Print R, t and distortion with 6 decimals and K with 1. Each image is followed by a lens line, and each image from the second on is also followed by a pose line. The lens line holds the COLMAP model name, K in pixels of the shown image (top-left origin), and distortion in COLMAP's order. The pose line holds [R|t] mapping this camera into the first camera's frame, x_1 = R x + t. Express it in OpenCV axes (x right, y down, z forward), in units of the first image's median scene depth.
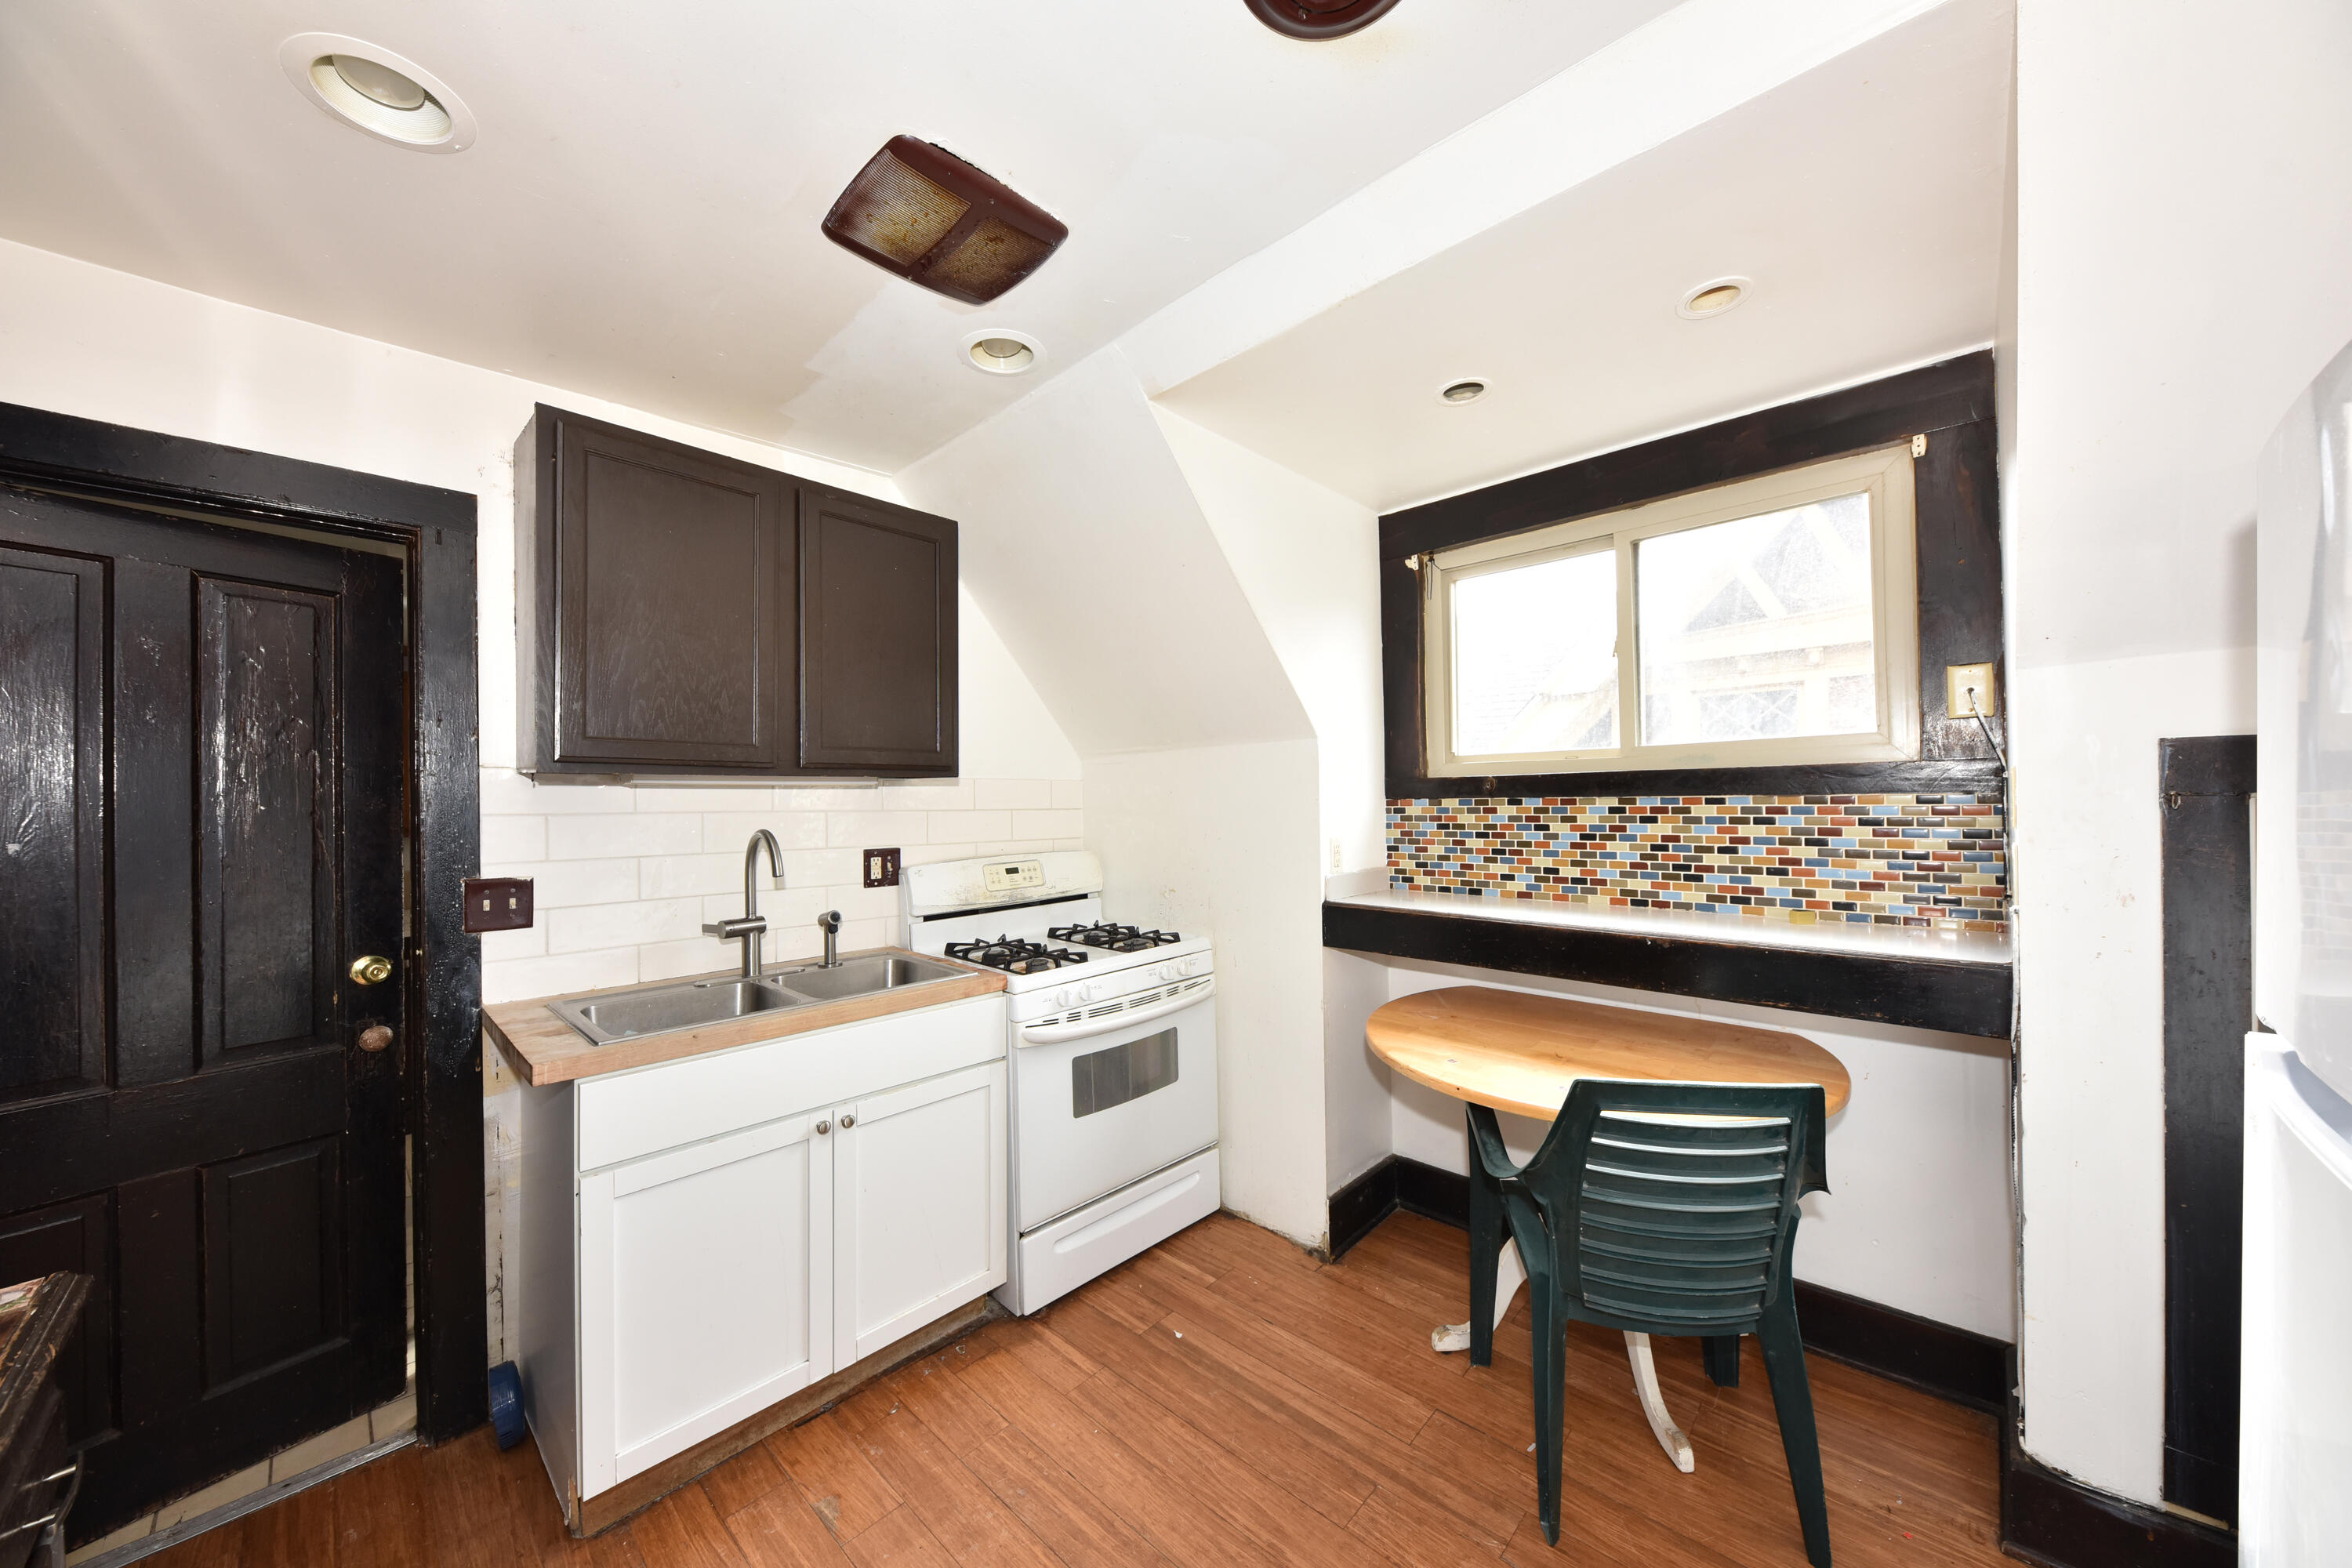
lens RADIAL K [[803.5, 0, 1182.1], [0, 803.5, 797.0], [0, 0, 1]] dist [0.020383, -0.011315]
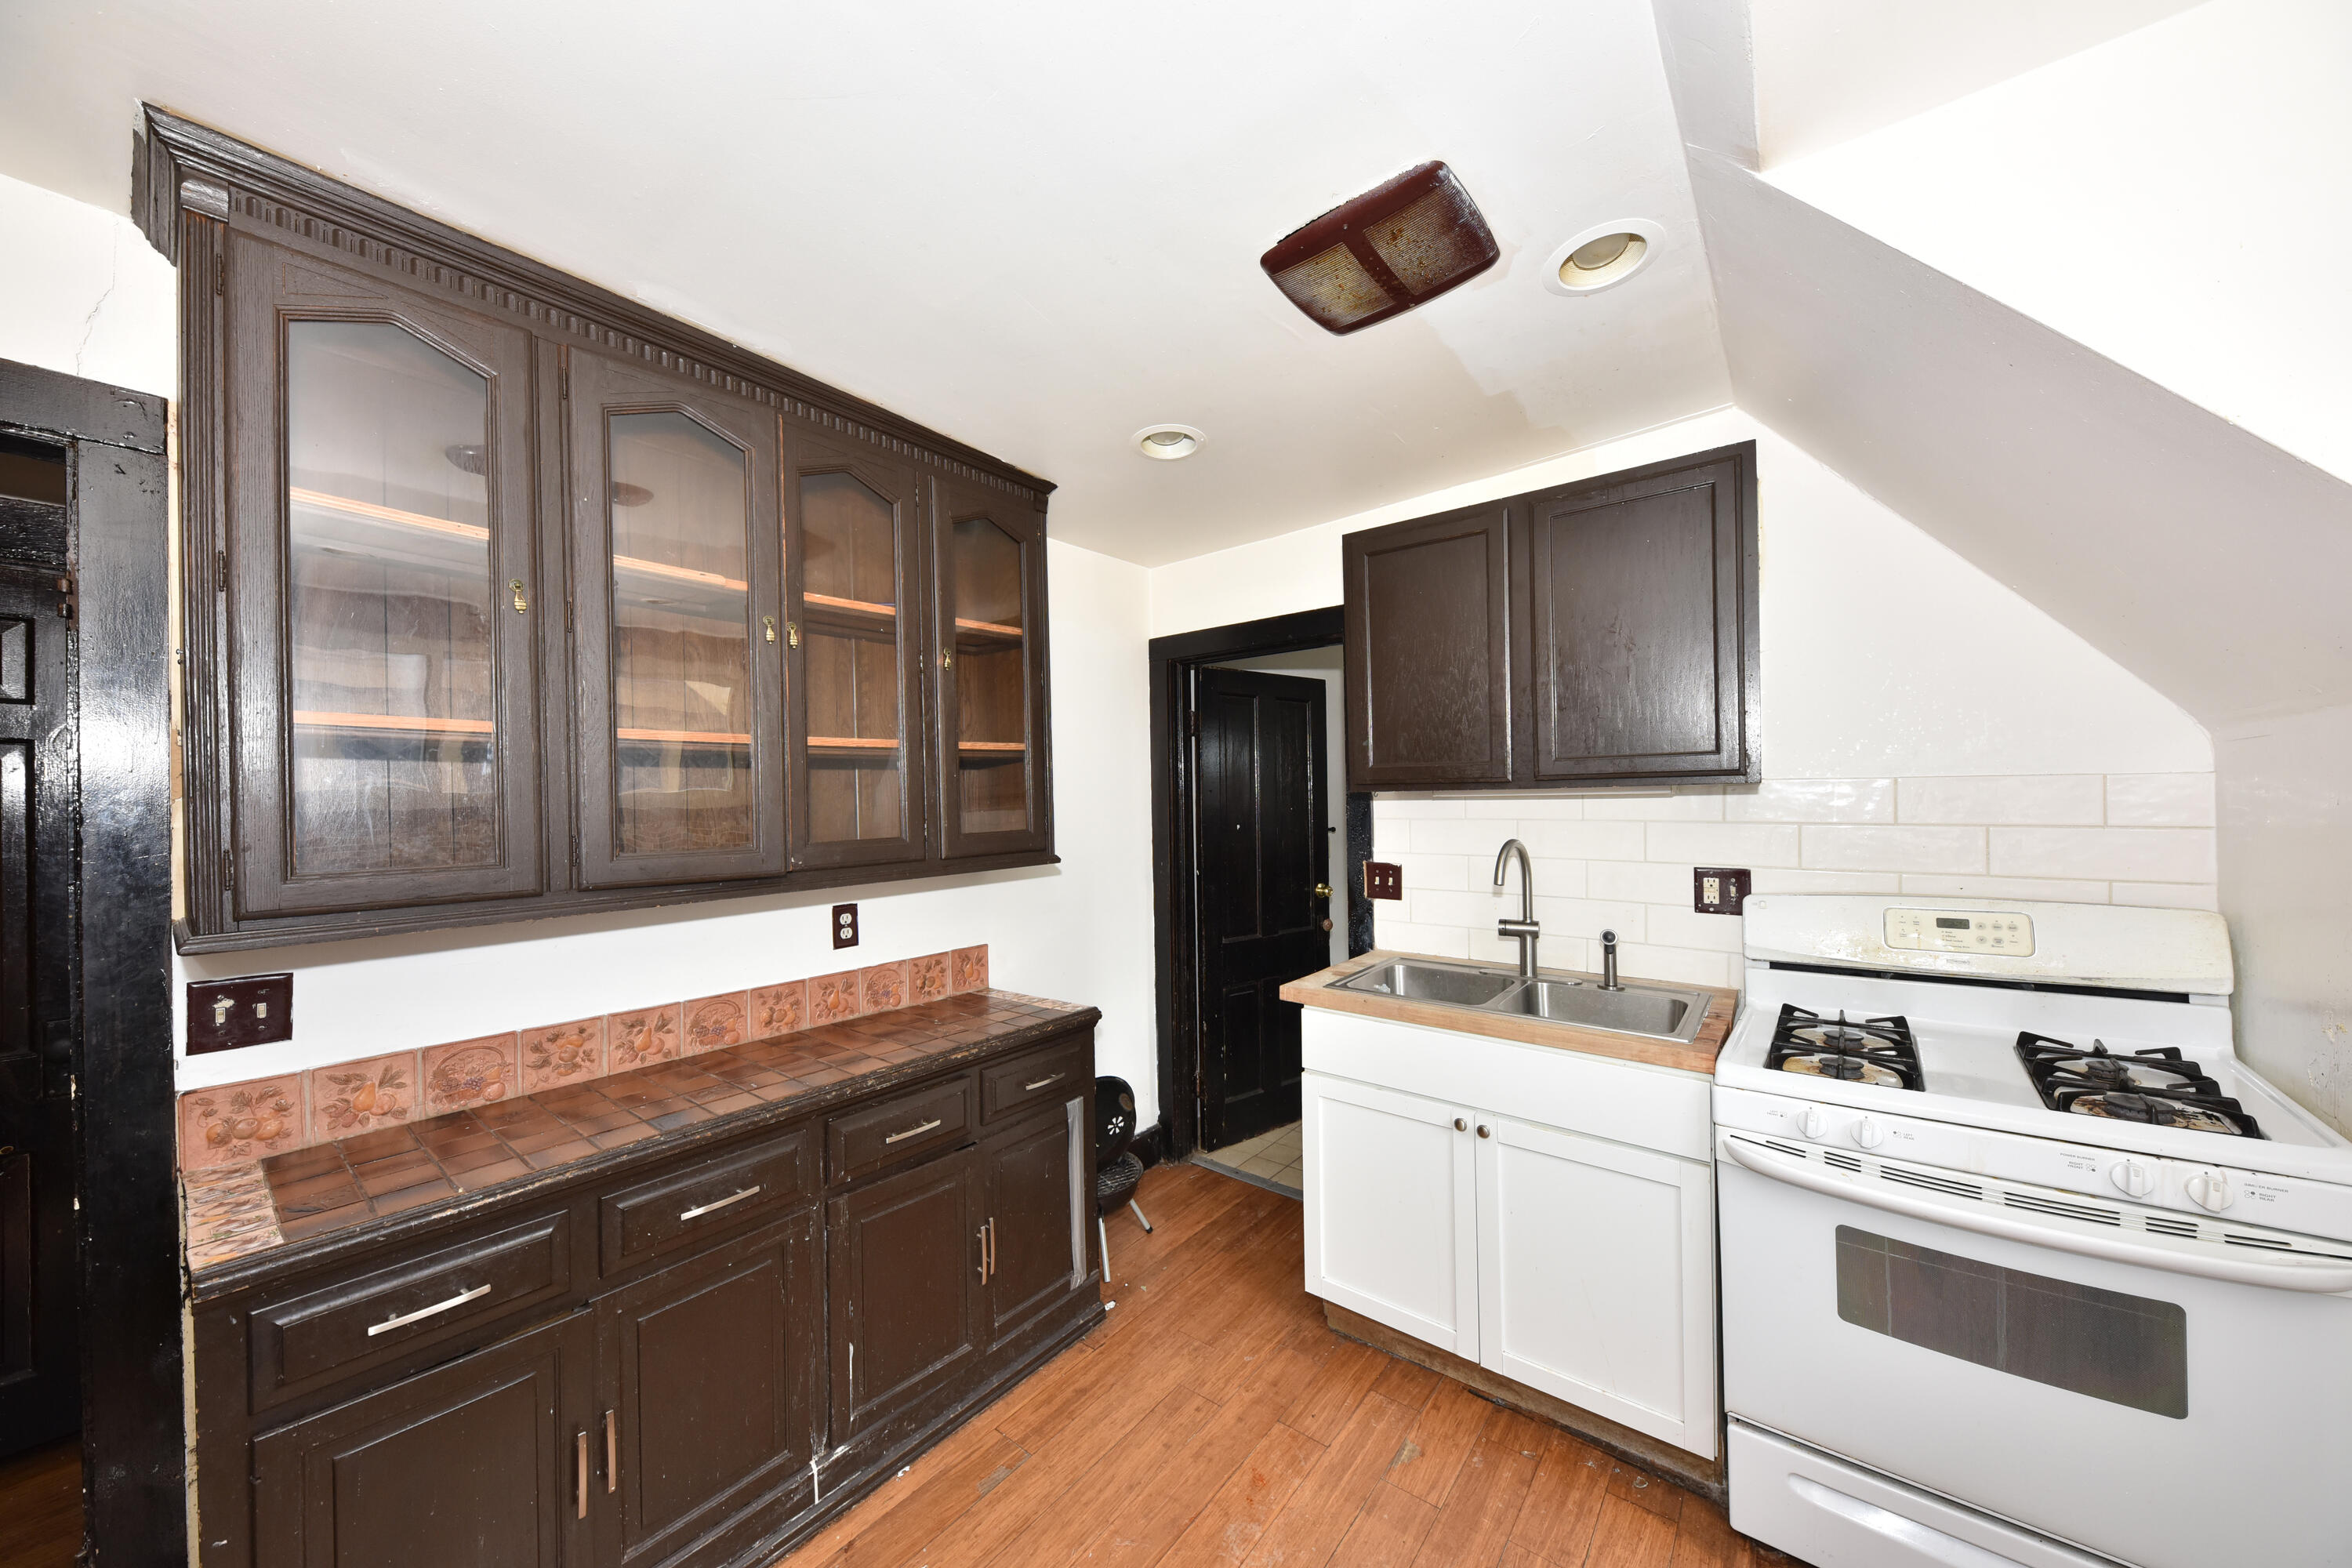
lens RADIAL K [[803.5, 0, 1182.1], [0, 803.5, 797.0], [0, 0, 1]] dist [0.020383, -0.011315]
pose [[0.091893, 0.008500, -0.995733, 0.482350], [0.019968, 0.999747, 0.010377, -0.034242], [0.995569, -0.020836, 0.091700, 0.454099]]
